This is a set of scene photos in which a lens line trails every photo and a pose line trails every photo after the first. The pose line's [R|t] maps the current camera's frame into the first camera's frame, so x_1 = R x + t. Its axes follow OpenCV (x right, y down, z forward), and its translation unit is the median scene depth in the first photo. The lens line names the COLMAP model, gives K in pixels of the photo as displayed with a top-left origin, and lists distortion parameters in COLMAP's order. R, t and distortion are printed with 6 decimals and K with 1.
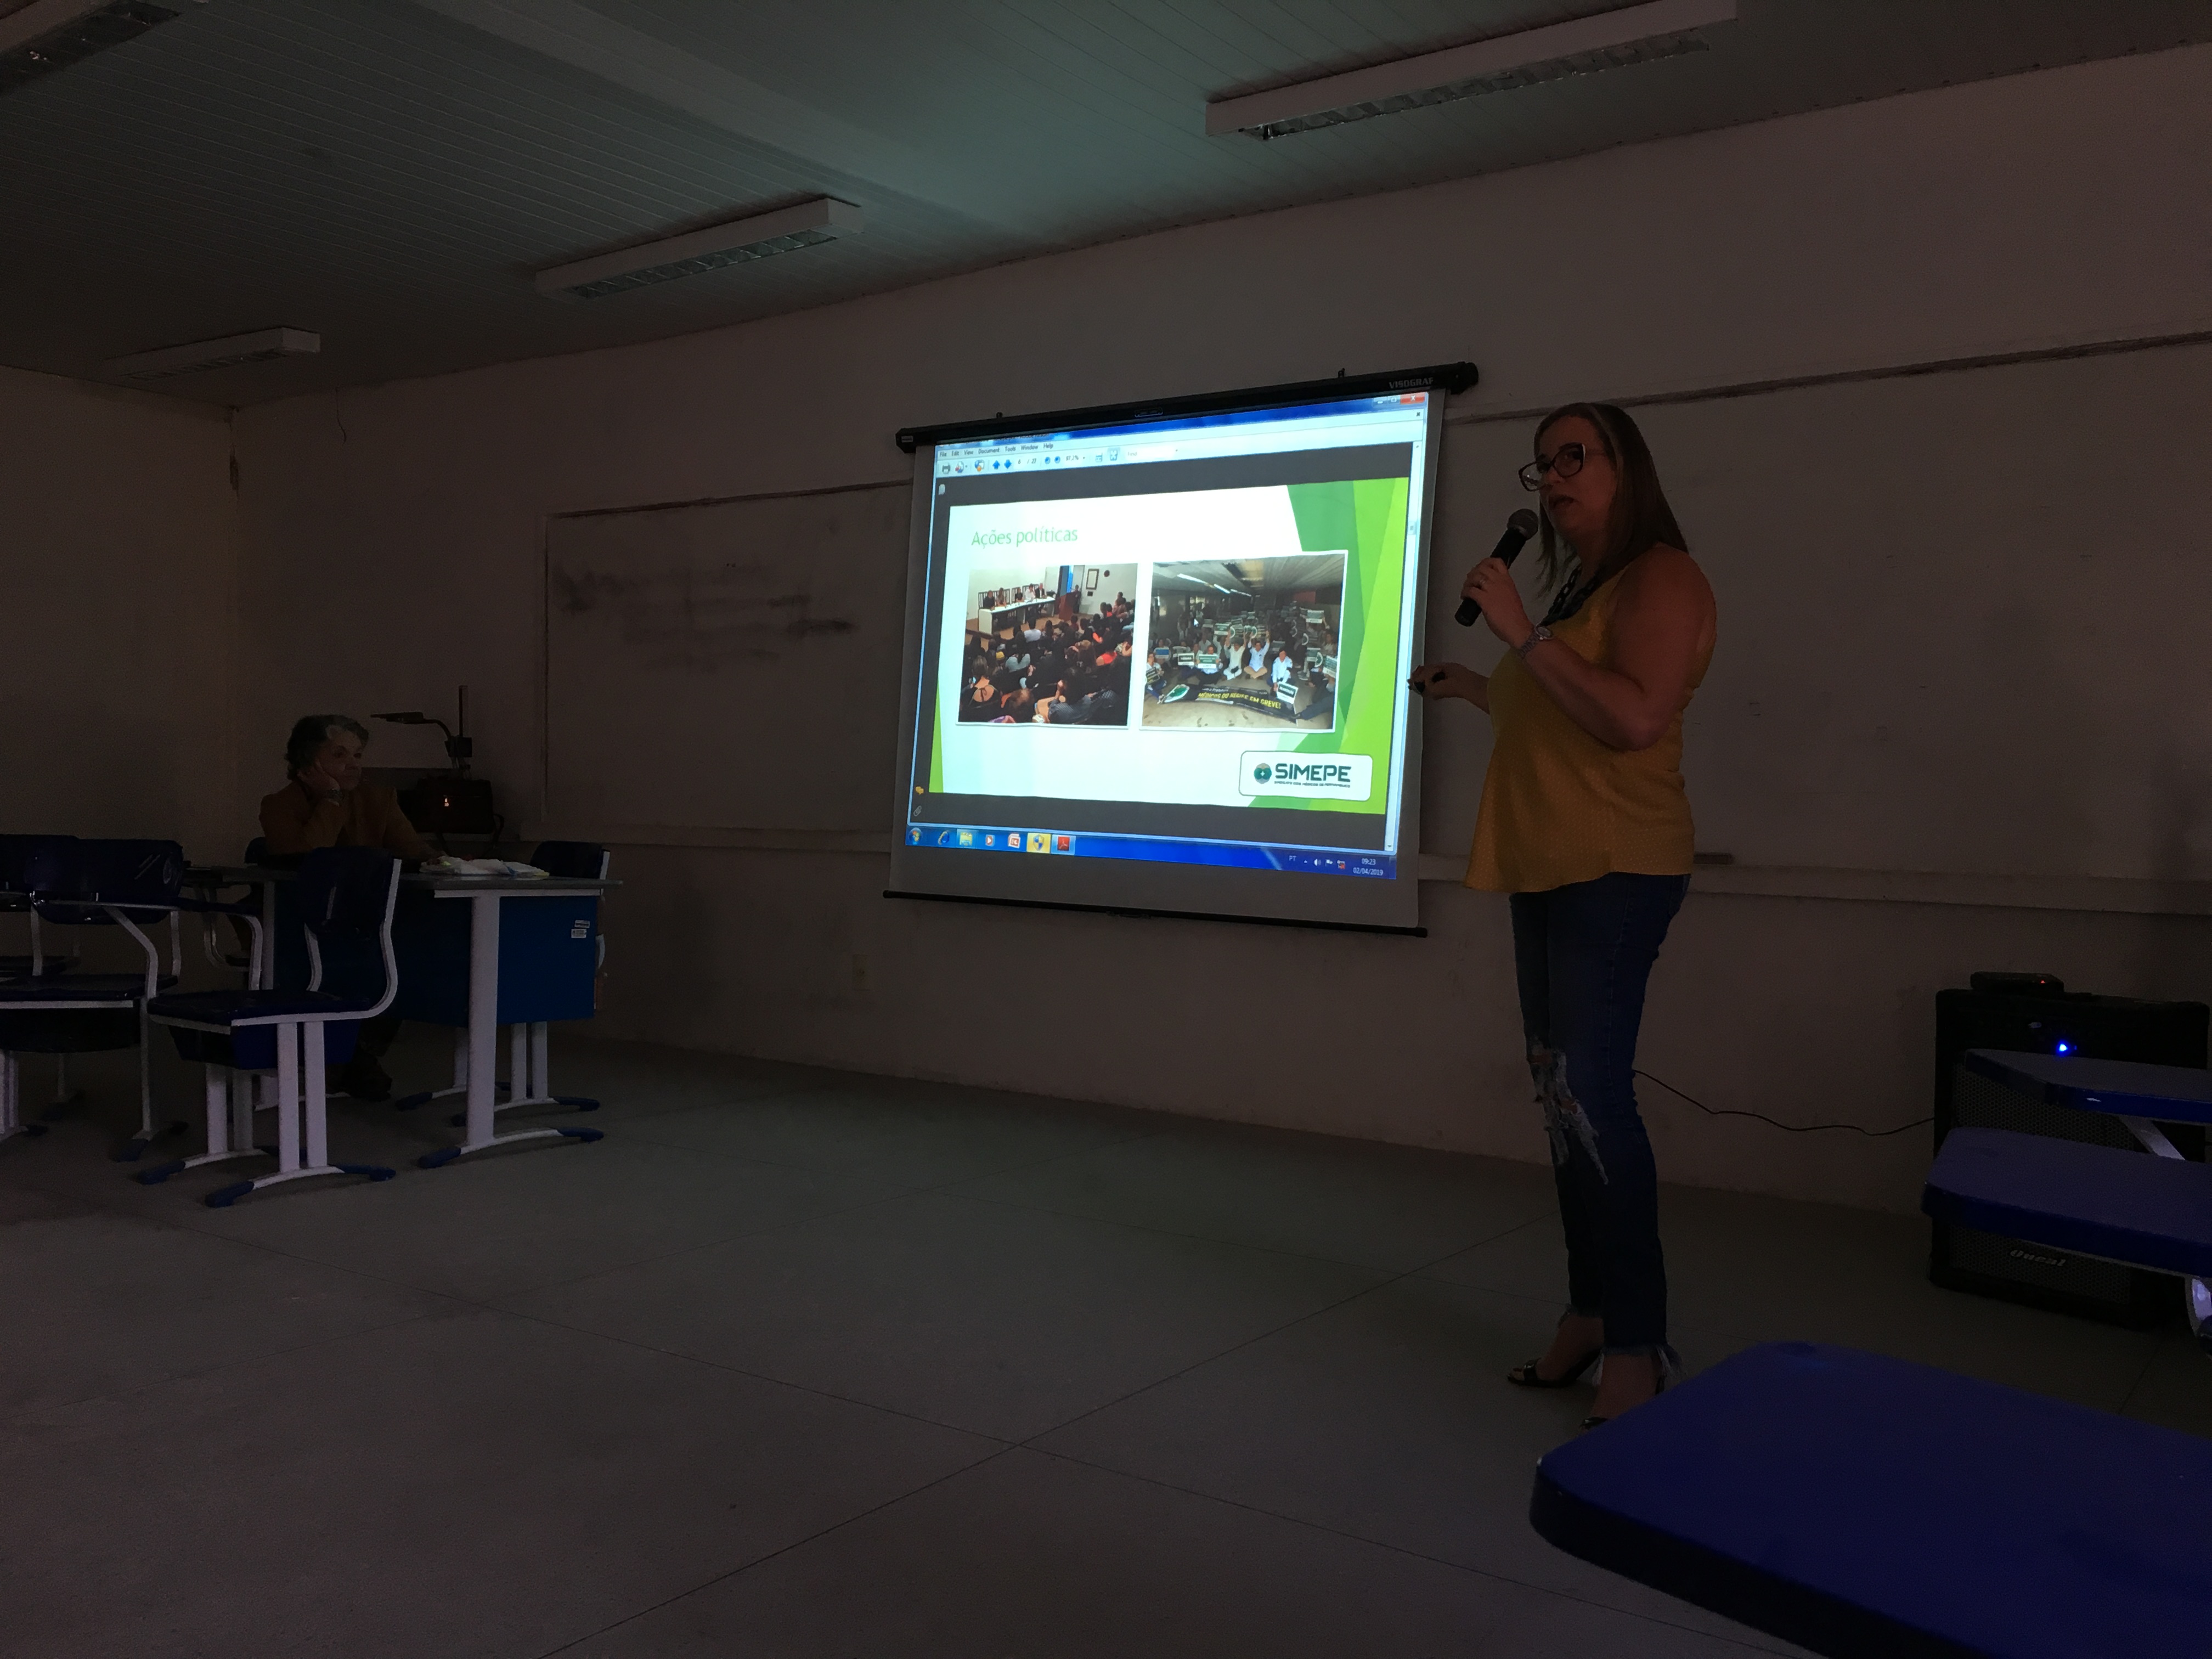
lens RADIAL K [[1895.6, 0, 1106.0], [0, 1895.6, 829.5], [0, 0, 1]] dist [0.127865, -0.232308]
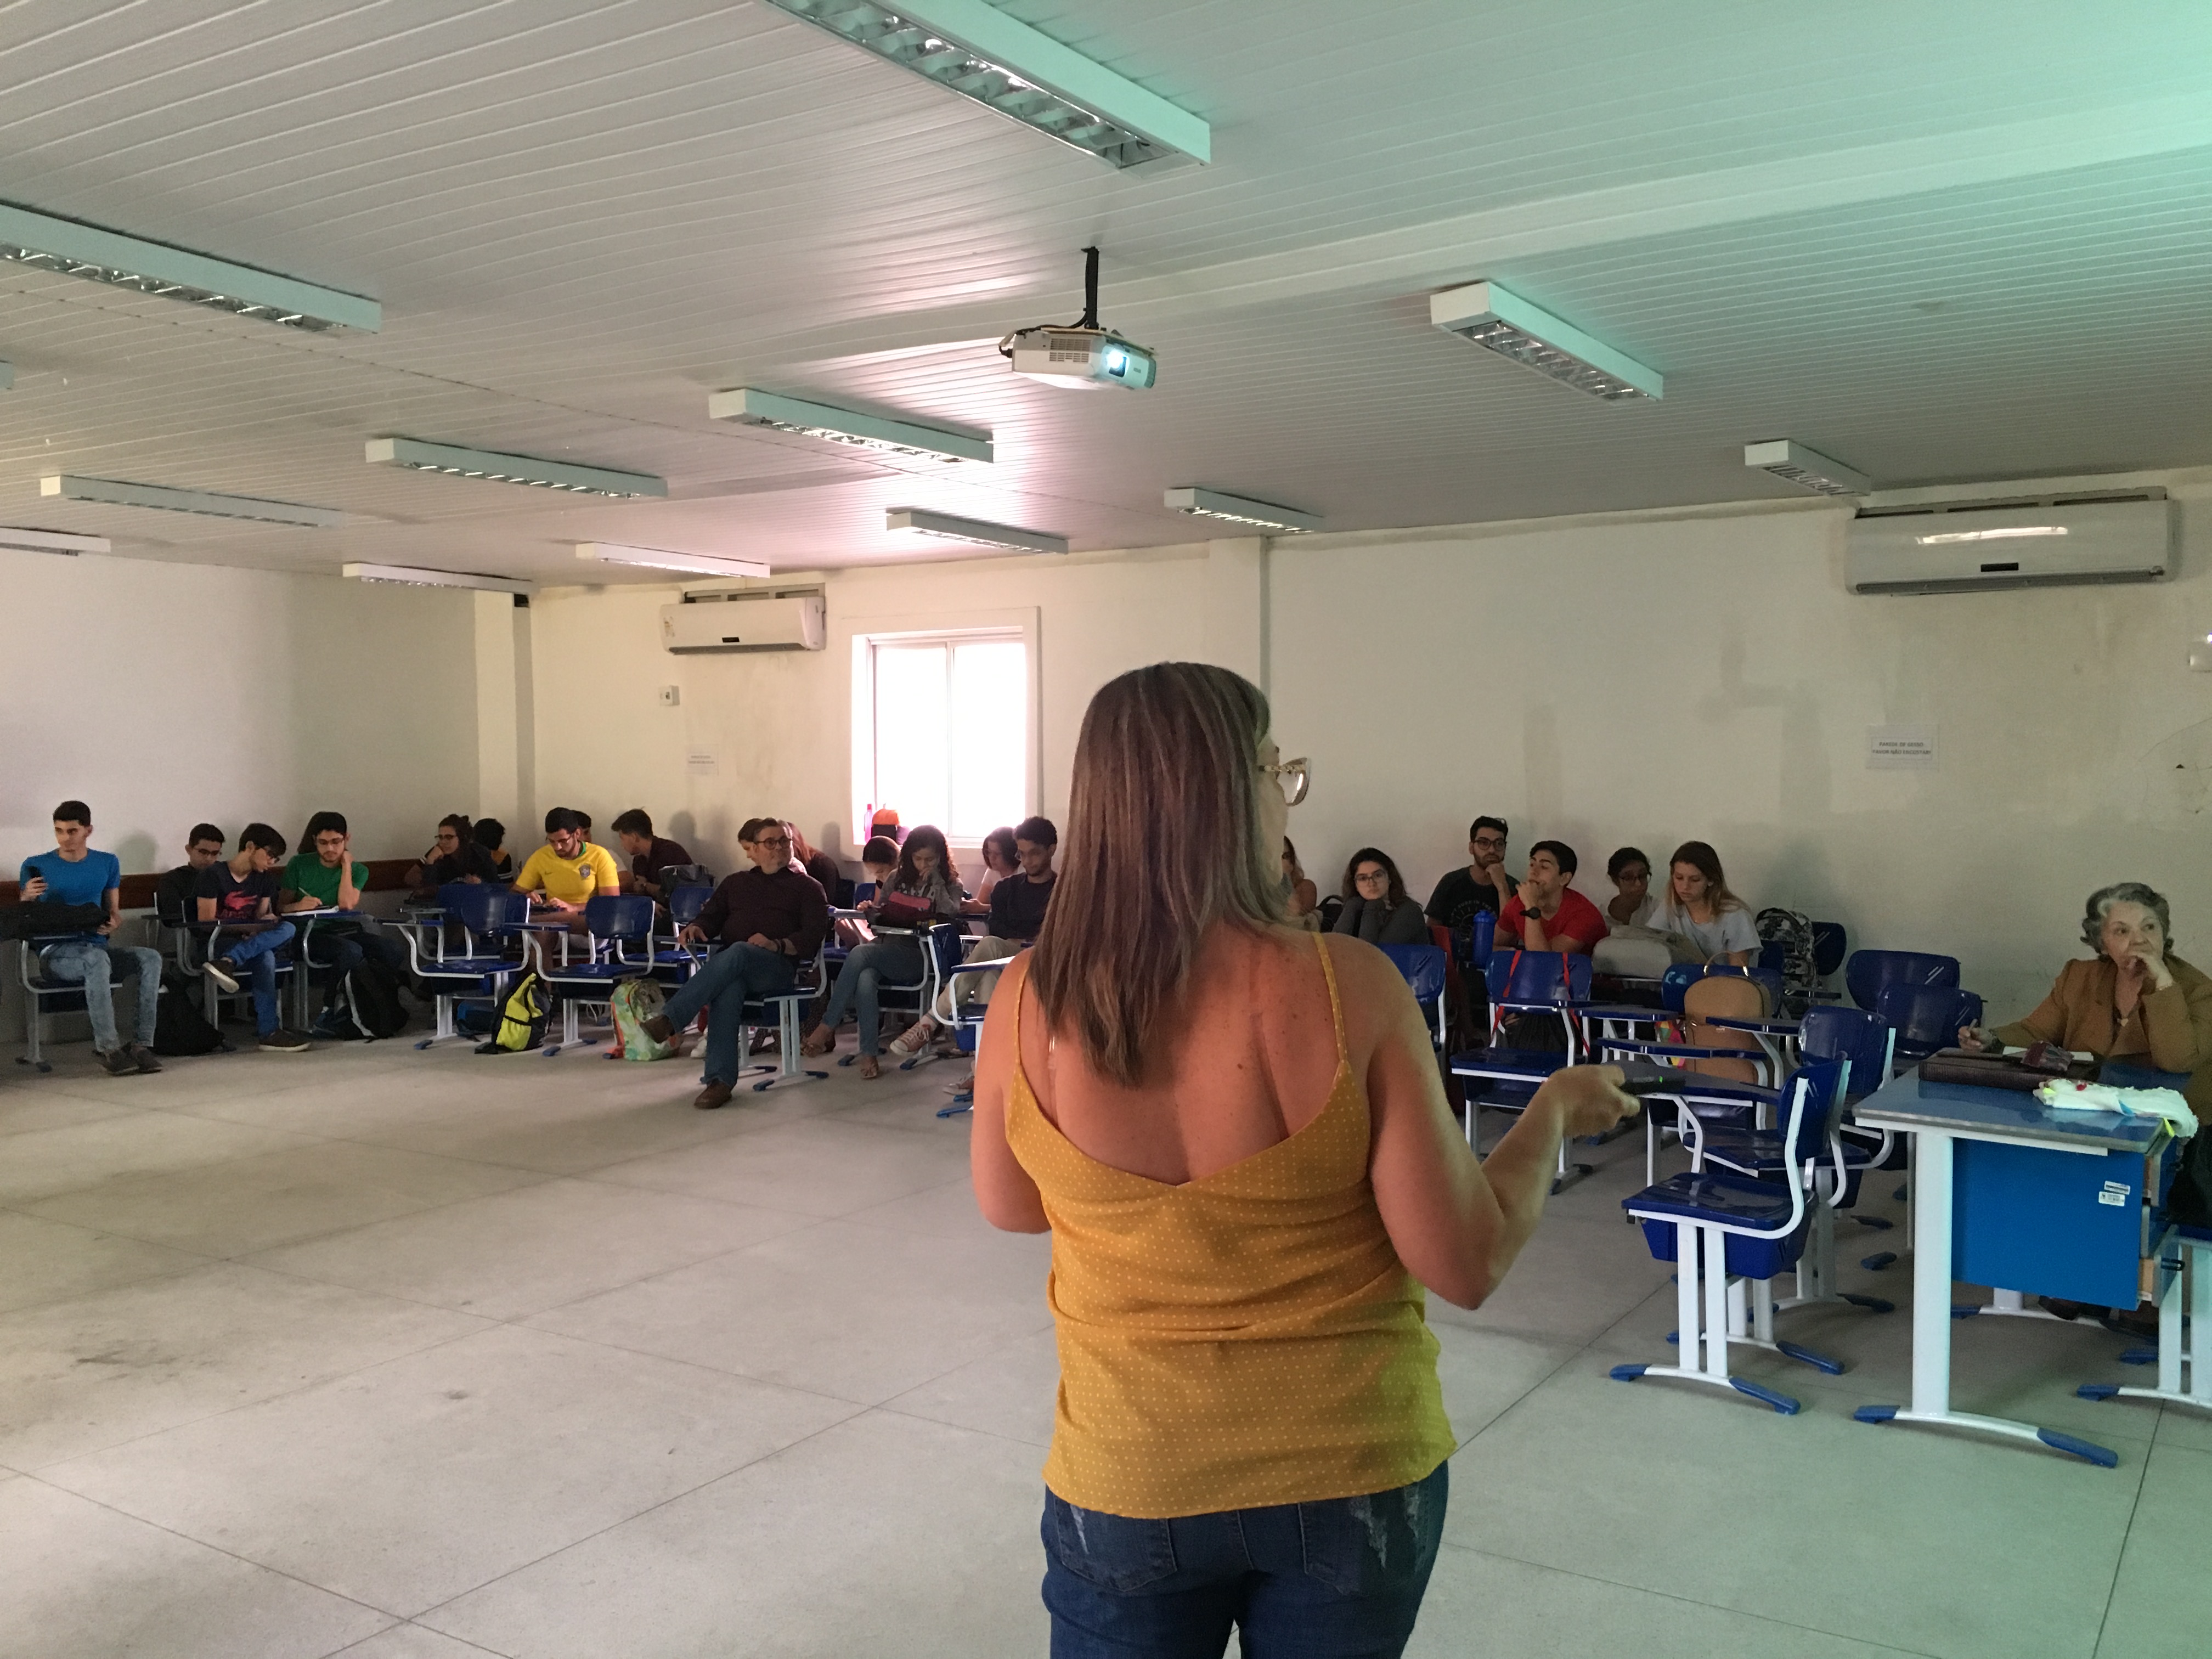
lens RADIAL K [[1895.6, 0, 1106.0], [0, 1895.6, 829.5], [0, 0, 1]] dist [0.127865, -0.232308]
pose [[0.055301, 0.022139, -0.998224, 0.452192], [-0.011860, 0.999698, 0.021515, -0.101181], [0.998399, 0.010649, 0.055547, 0.501866]]
